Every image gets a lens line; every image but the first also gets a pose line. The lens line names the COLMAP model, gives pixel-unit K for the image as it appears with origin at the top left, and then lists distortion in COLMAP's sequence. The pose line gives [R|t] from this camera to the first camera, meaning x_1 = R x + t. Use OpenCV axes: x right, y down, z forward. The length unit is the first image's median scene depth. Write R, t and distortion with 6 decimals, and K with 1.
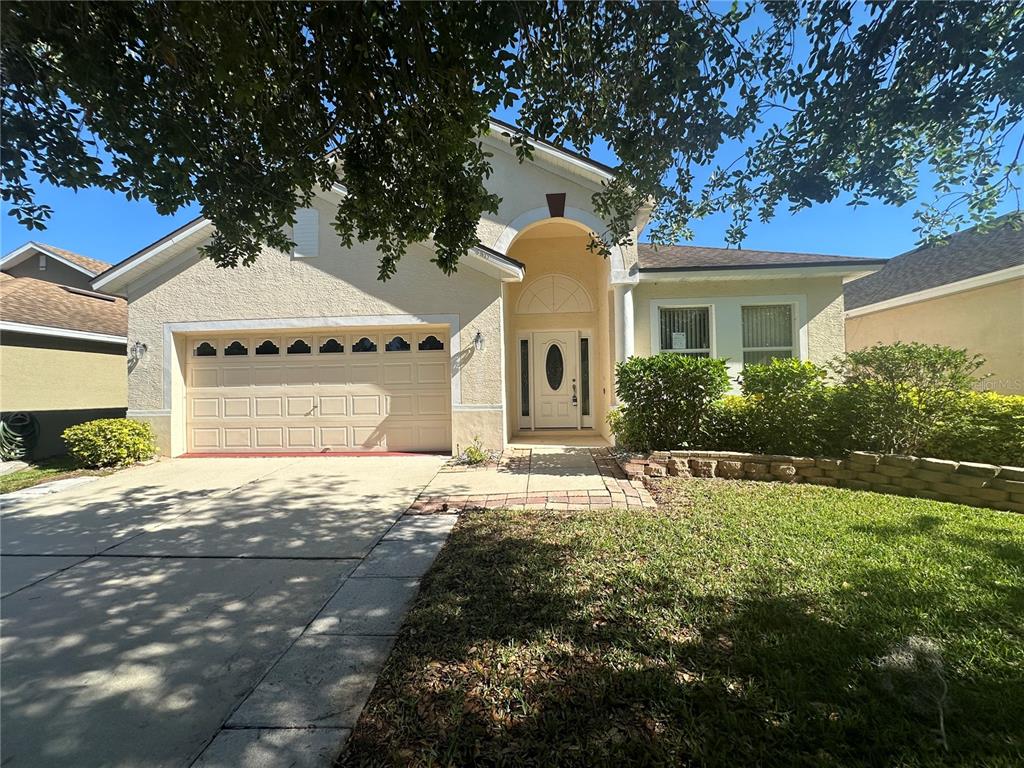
lens RADIAL K [[407.9, 0, 512.3], [0, 407.9, 383.7], [0, 0, 1]] dist [-0.000927, -0.000079]
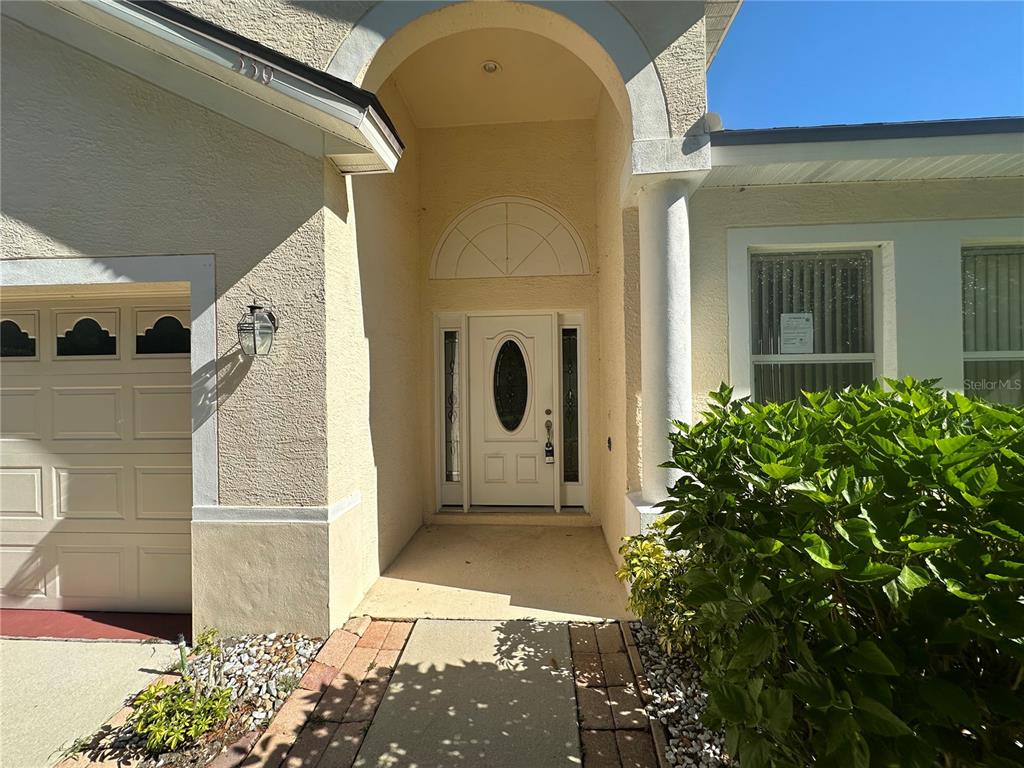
lens RADIAL K [[407.9, 0, 511.7], [0, 407.9, 384.0], [0, 0, 1]] dist [-0.000927, -0.000079]
pose [[0.999978, 0.006318, 0.002230, 0.127561], [-0.006342, 0.999918, 0.011081, -0.059122], [-0.002159, -0.011095, 0.999936, 0.605247]]
